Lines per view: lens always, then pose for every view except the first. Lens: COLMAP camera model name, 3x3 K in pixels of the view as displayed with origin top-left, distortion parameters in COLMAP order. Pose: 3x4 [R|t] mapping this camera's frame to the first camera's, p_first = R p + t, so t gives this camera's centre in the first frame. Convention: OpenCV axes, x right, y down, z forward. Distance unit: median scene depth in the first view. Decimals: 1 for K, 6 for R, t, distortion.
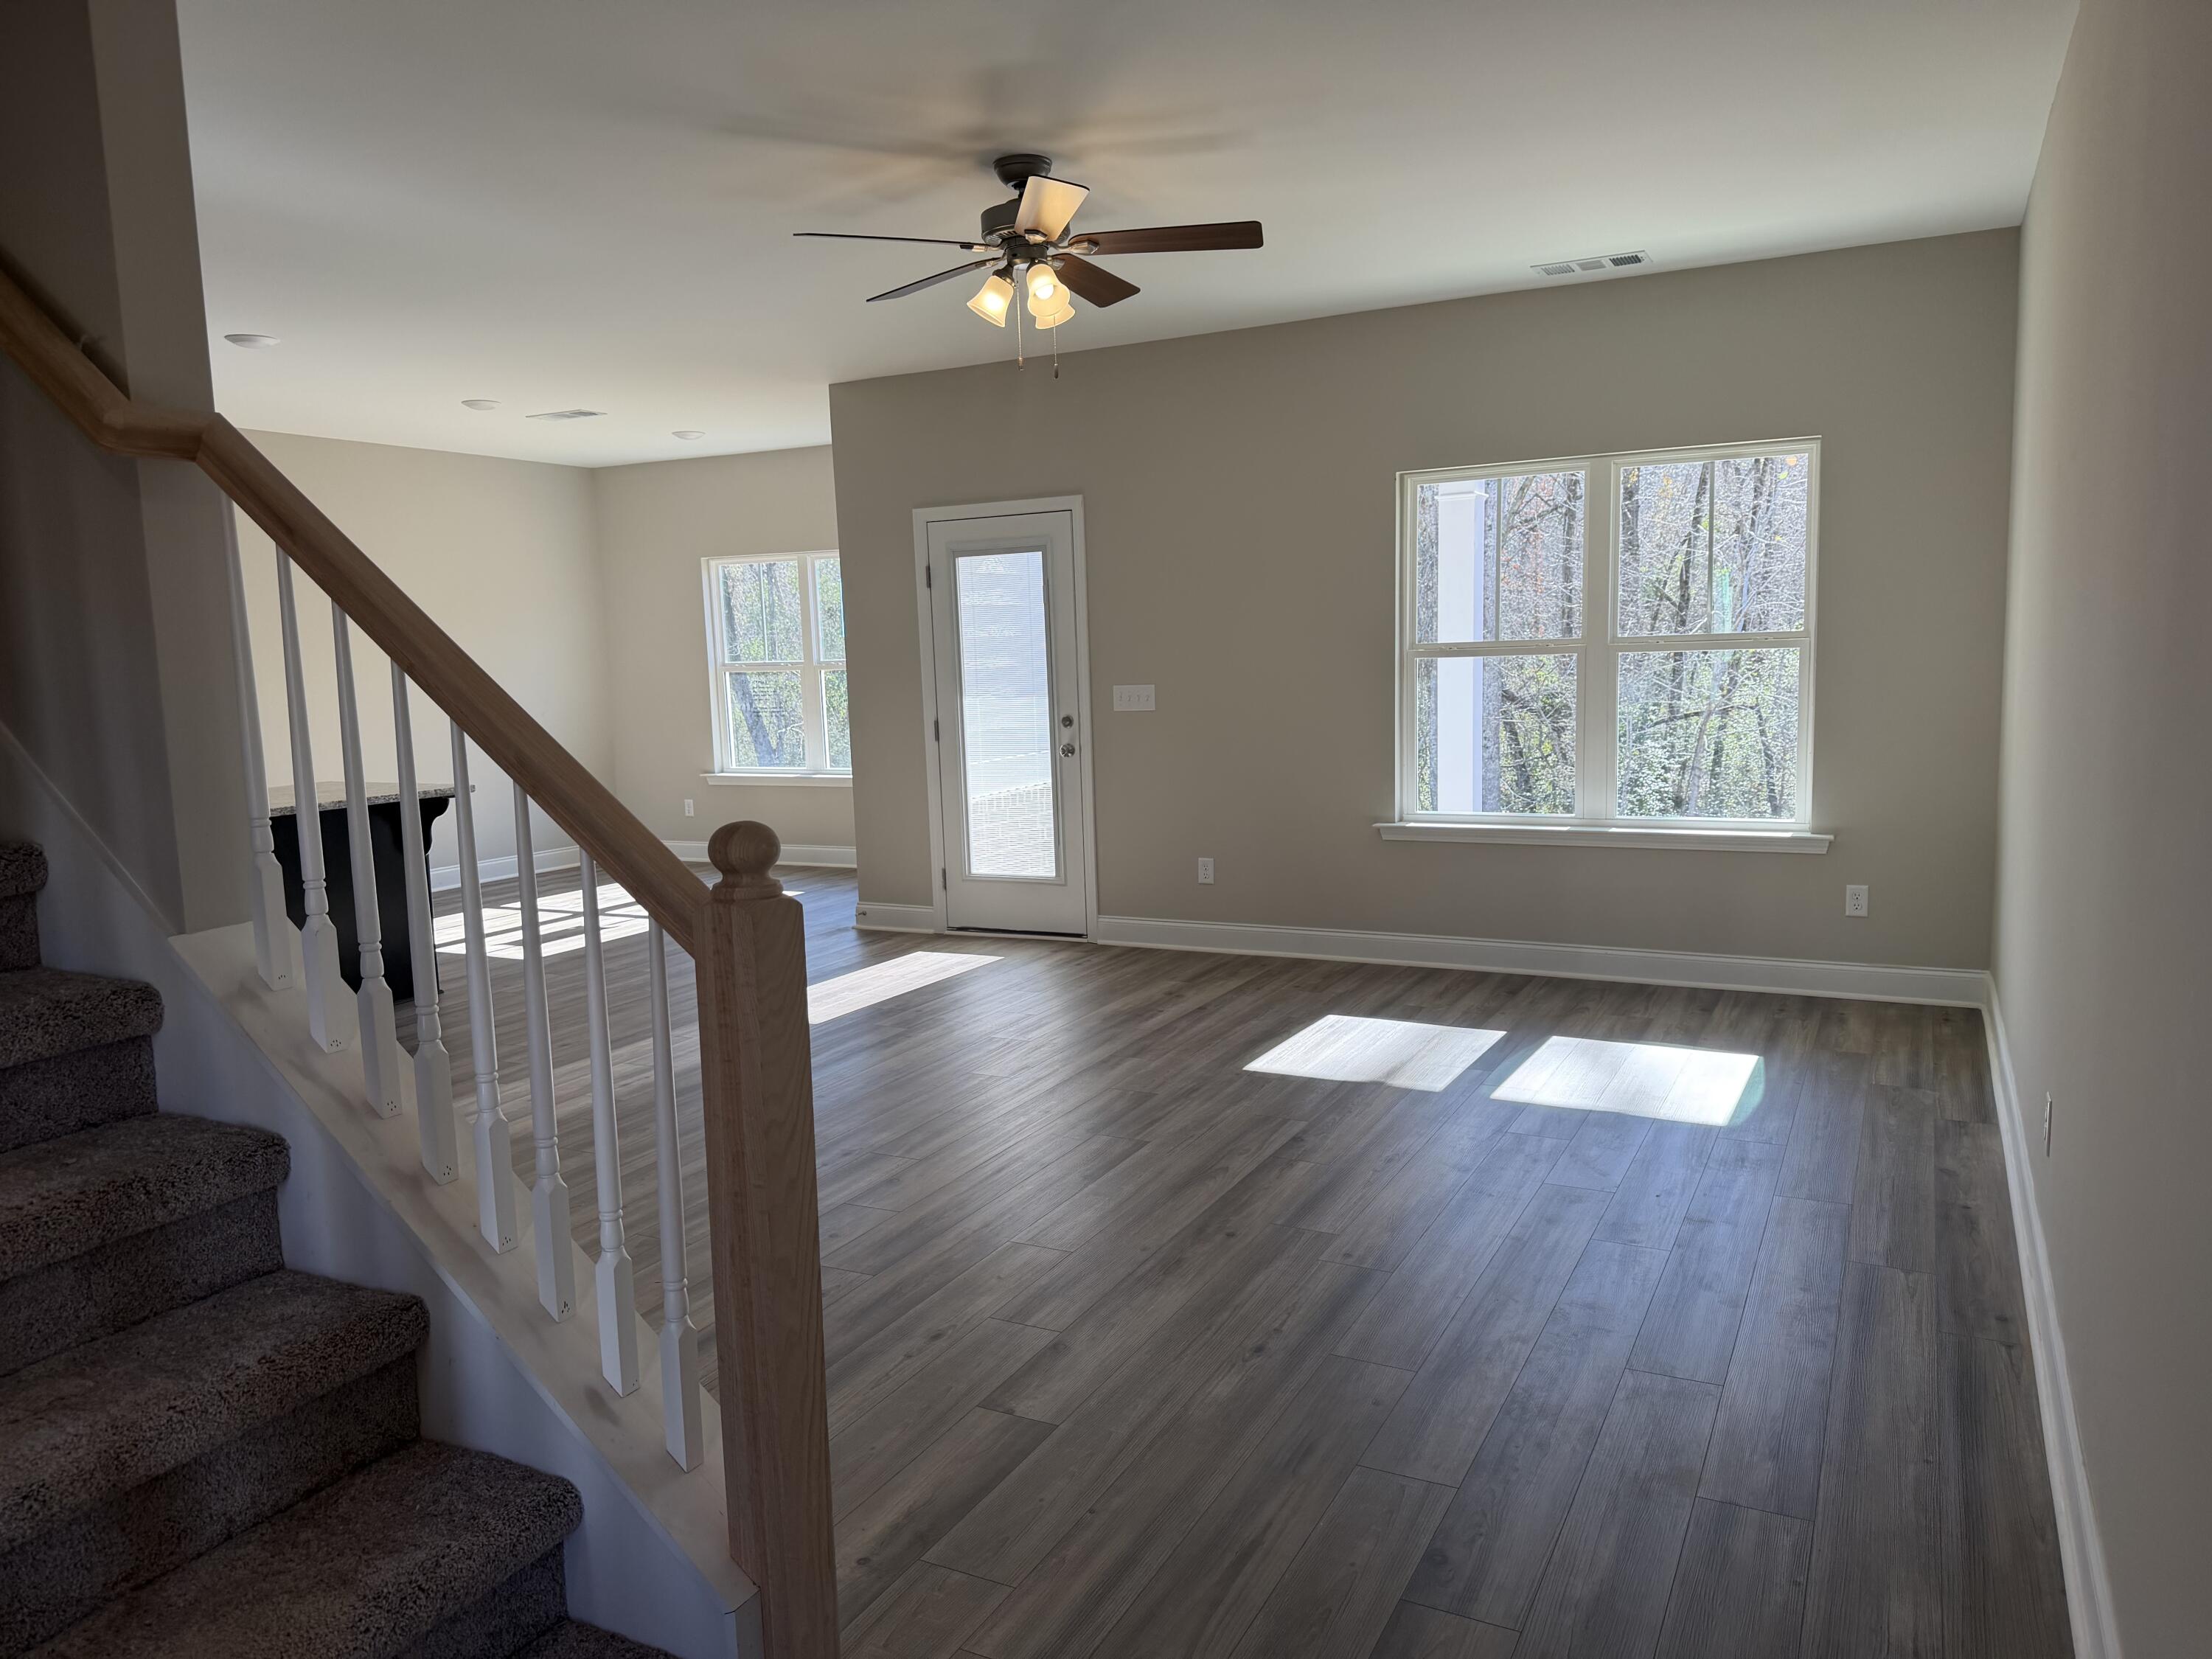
lens RADIAL K [[1571.4, 0, 1066.6], [0, 1571.4, 830.7], [0, 0, 1]] dist [0.042864, -0.050290]
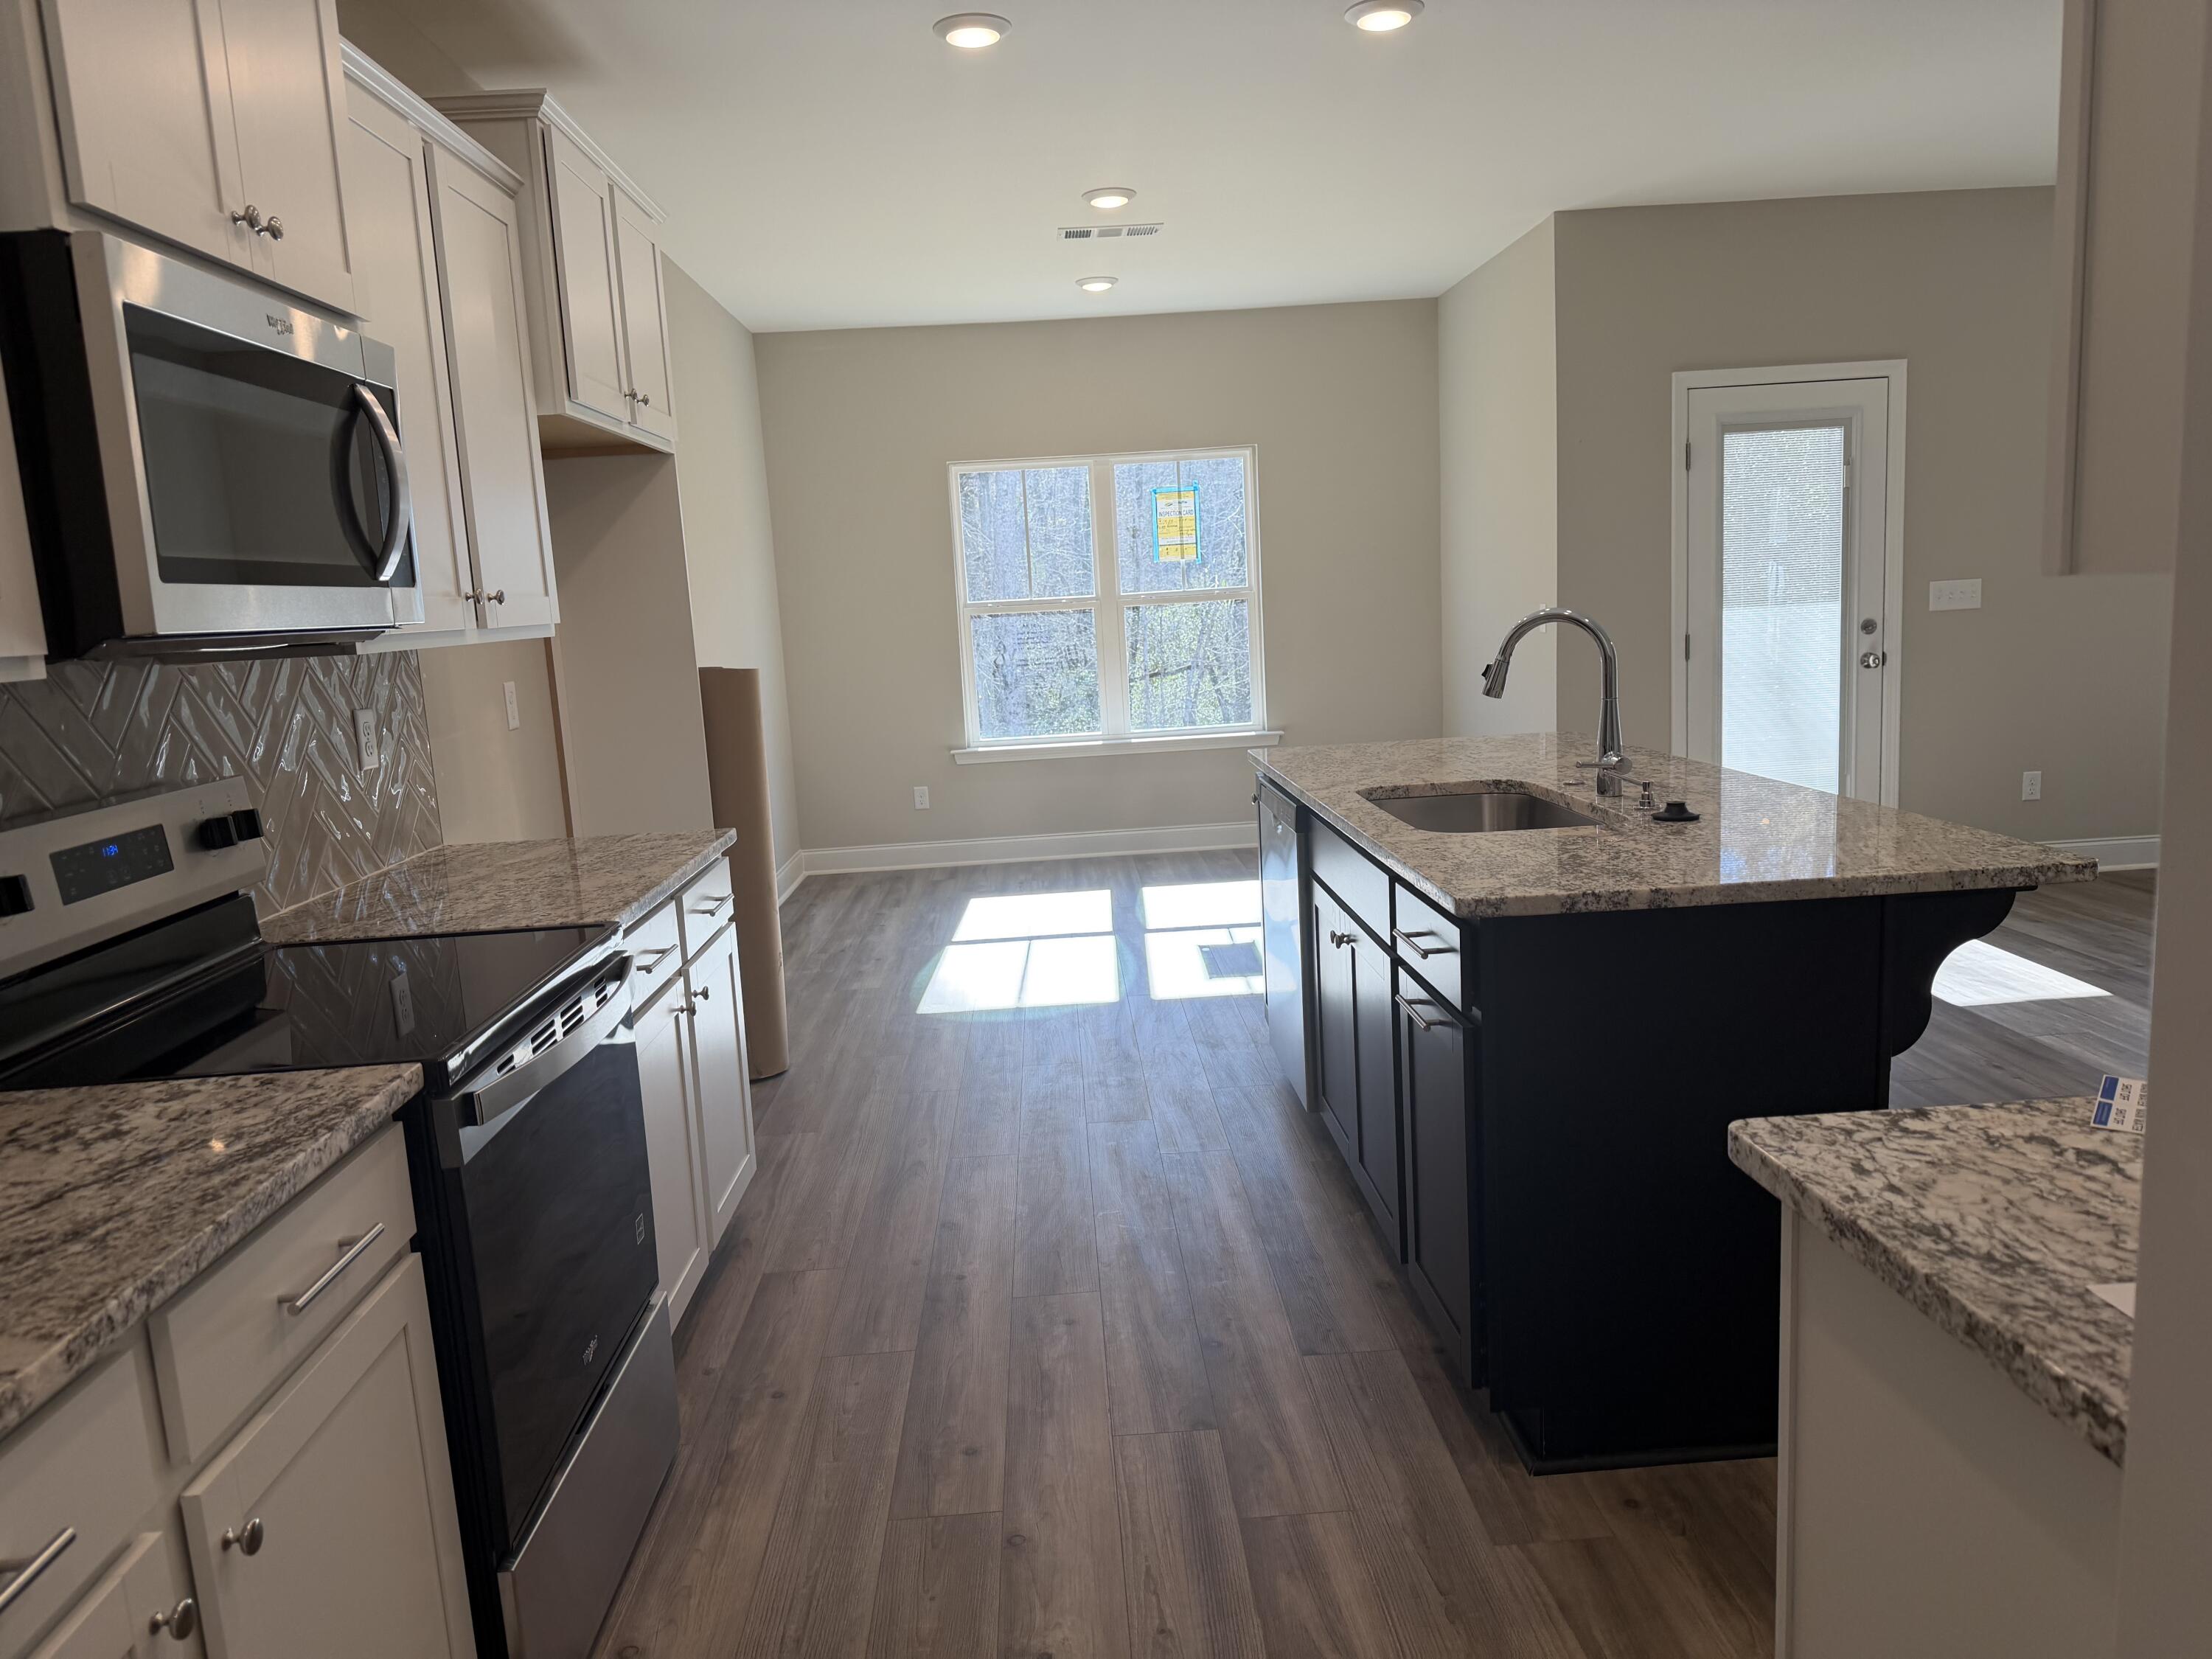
lens RADIAL K [[1571.4, 0, 1102.9], [0, 1571.4, 813.5], [0, 0, 1]] dist [0.042864, -0.050290]
pose [[0.862178, -0.077134, 0.500700, -0.980426], [0.085766, 0.996298, 0.005799, -0.011722], [-0.499293, 0.037943, 0.865602, 0.576191]]
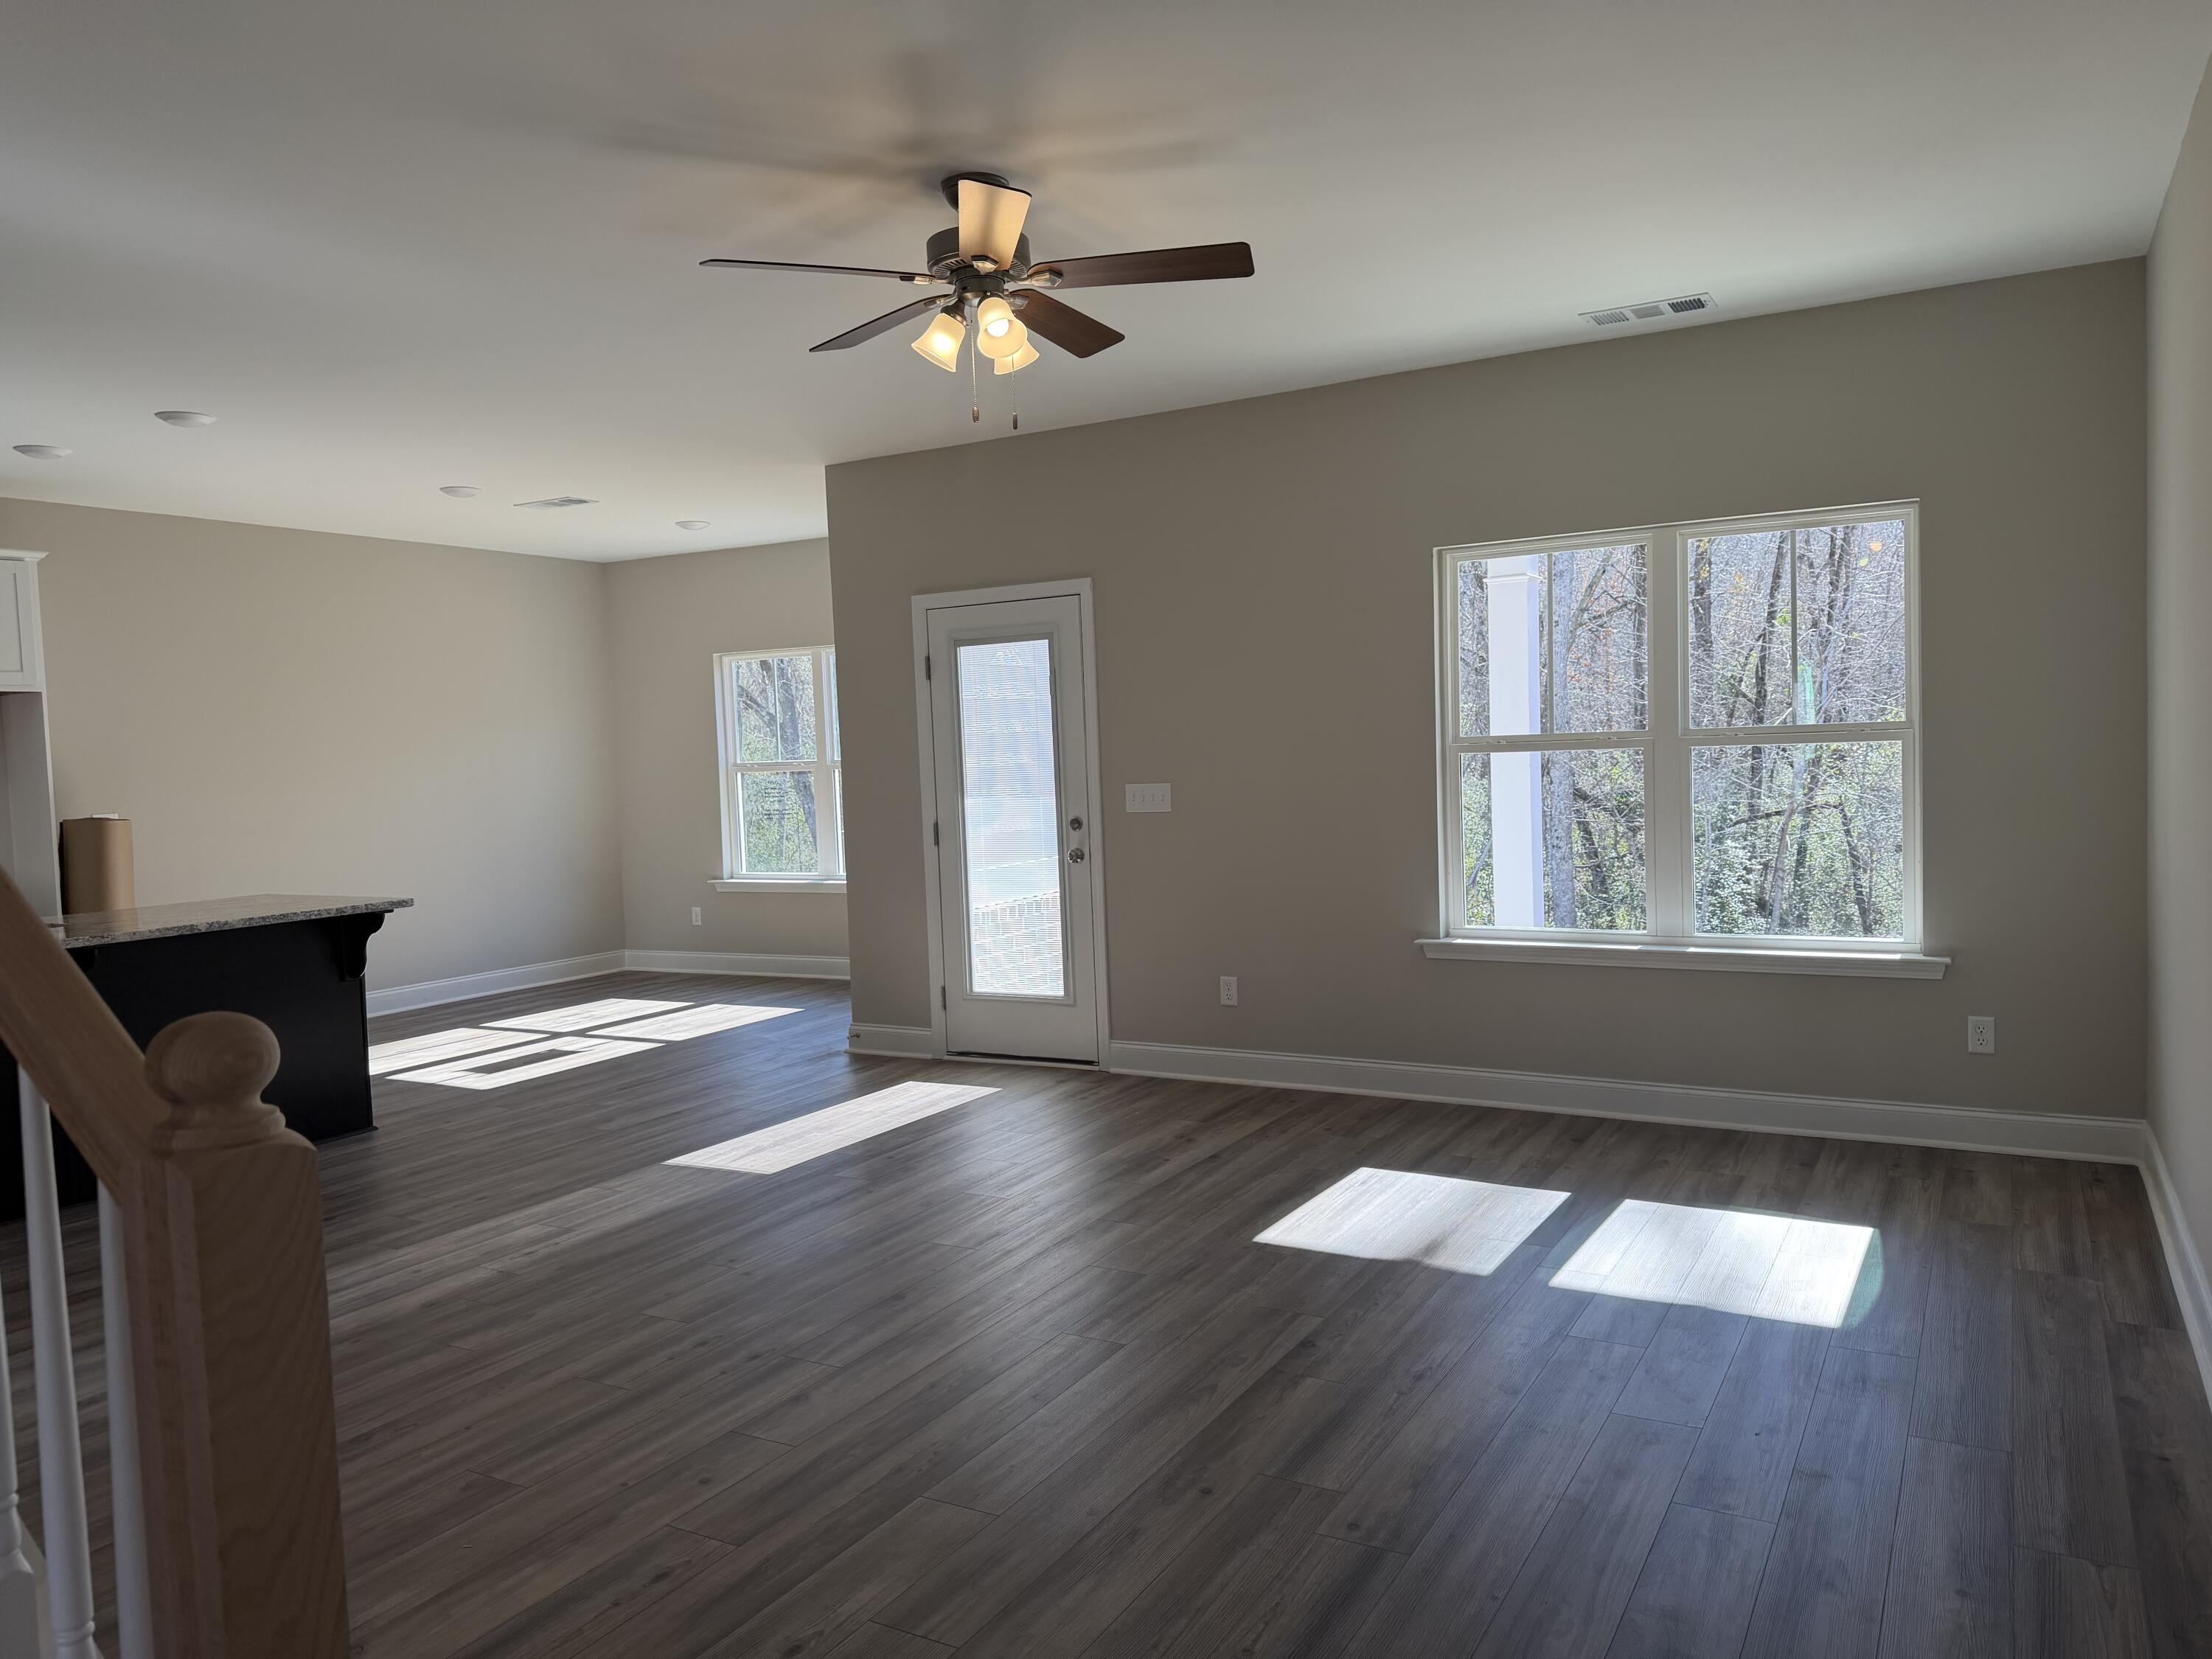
lens RADIAL K [[1571.4, 0, 1082.8], [0, 1571.4, 815.8], [0, 0, 1]] dist [0.042864, -0.050290]
pose [[0.999386, -0.001934, -0.034982, 0.044064], [-0.000587, 0.997410, -0.071921, -0.011910], [0.035031, 0.071897, 0.996797, 0.120266]]
